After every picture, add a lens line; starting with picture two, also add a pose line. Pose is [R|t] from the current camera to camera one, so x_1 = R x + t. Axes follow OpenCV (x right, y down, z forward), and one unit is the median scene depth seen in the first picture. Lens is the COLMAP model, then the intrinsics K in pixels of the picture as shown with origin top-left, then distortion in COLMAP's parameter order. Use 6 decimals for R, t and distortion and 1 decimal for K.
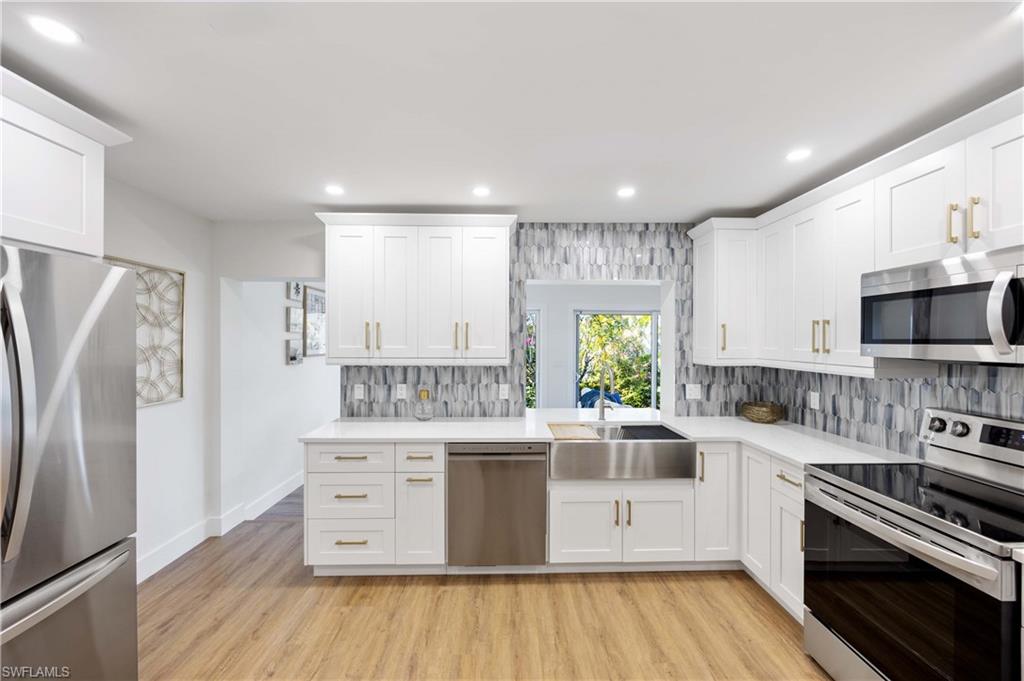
lens RADIAL K [[395.0, 0, 512.0], [0, 395.0, 340.5], [0, 0, 1]] dist [-0.007785, 0.000153]
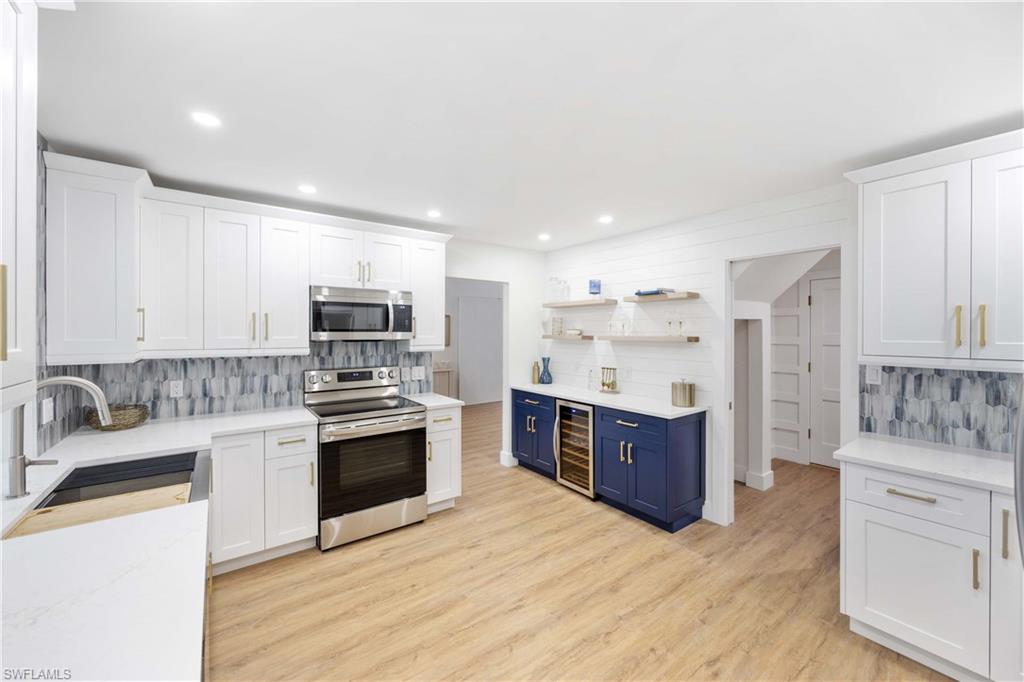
lens RADIAL K [[398.0, 0, 513.5], [0, 398.0, 334.4], [0, 0, 1]] dist [0.001527, 0.000176]
pose [[-0.577544, -0.009487, 0.816304, -0.546715], [-0.002228, 0.999947, 0.010045, 0.000517], [-0.816356, 0.003983, -0.577535, 0.861148]]
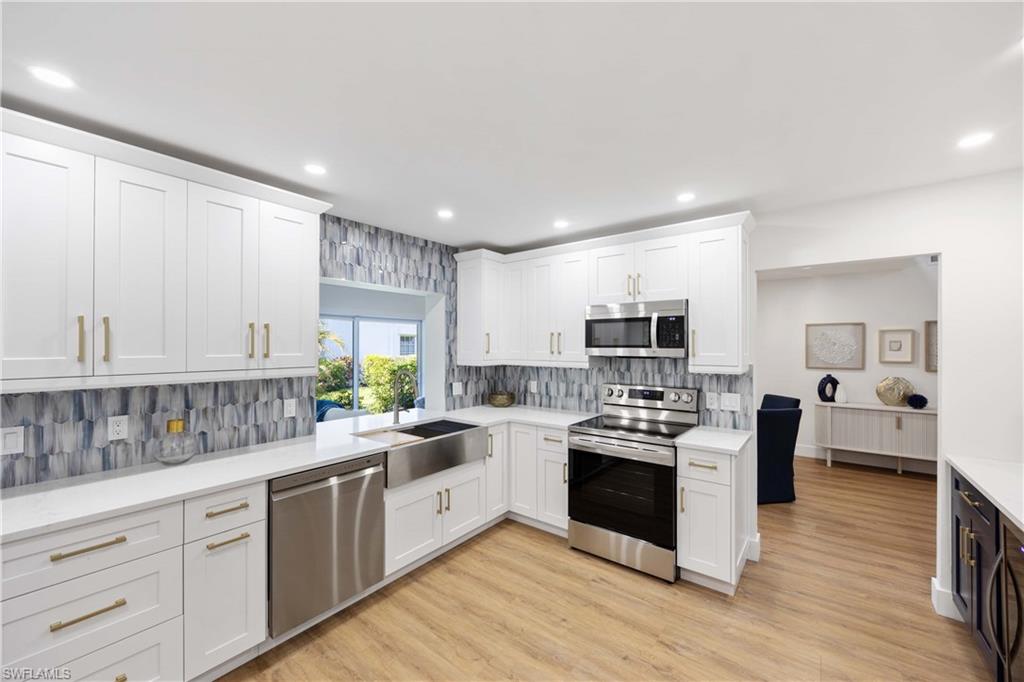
lens RADIAL K [[394.6, 0, 513.8], [0, 394.6, 343.2], [0, 0, 1]] dist [0.000038, -0.000004]
pose [[0.629581, 0.003591, 0.776927, -0.410698], [0.001033, 0.999985, -0.005459, -0.001849], [-0.776934, 0.004239, 0.629568, 0.127130]]
